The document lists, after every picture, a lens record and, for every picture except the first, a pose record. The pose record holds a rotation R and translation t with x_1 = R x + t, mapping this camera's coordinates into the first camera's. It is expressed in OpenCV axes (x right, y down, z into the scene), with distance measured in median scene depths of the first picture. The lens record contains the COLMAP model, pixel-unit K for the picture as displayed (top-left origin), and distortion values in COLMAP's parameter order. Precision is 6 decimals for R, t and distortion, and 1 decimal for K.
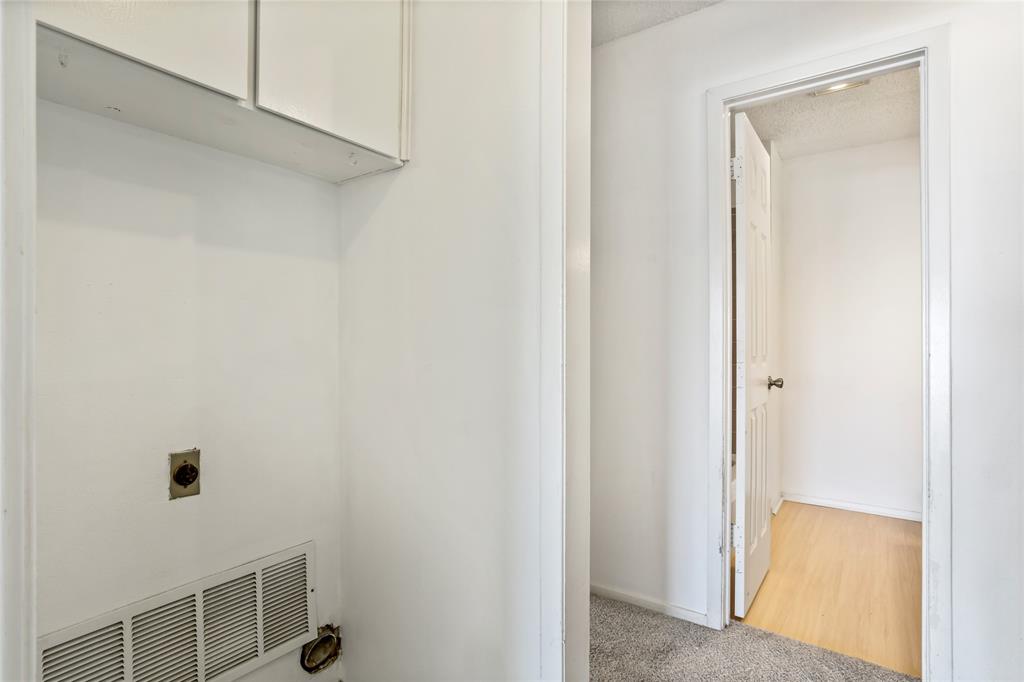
lens RADIAL K [[556.8, 0, 512.3], [0, 556.8, 345.3], [0, 0, 1]] dist [-0.001418, 0.032669]
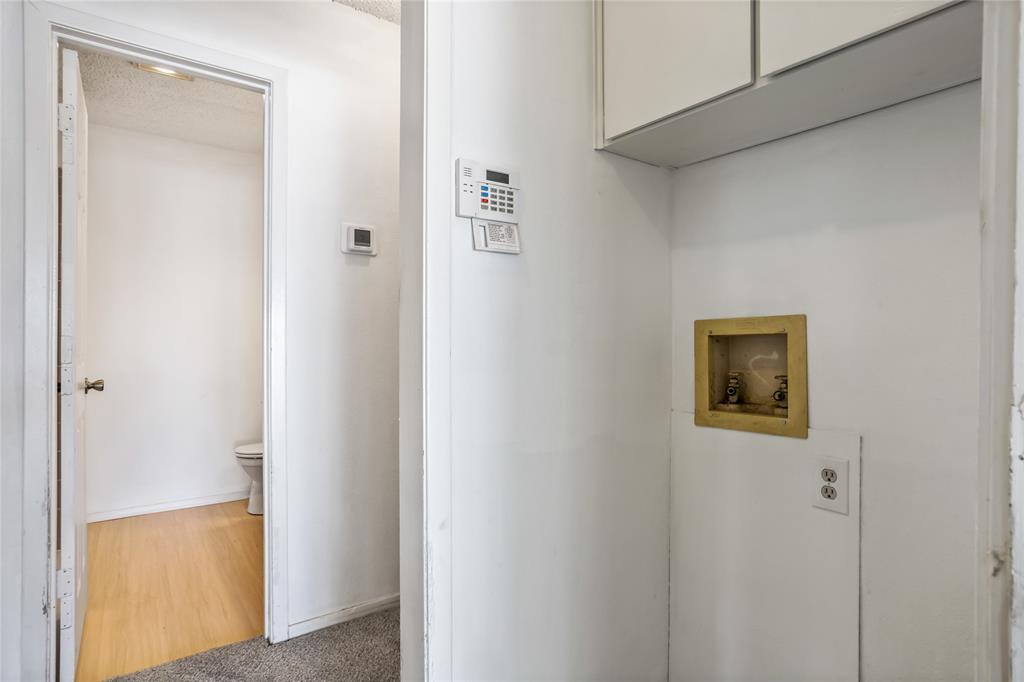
lens RADIAL K [[571.0, 0, 512.0], [0, 571.0, 341.0], [0, 0, 1]] dist [-0.000539, 0.036514]
pose [[0.337968, -0.004640, 0.941146, -0.161035], [0.002316, 0.999989, 0.004098, -0.003054], [-0.941155, 0.000795, 0.337975, 0.123144]]
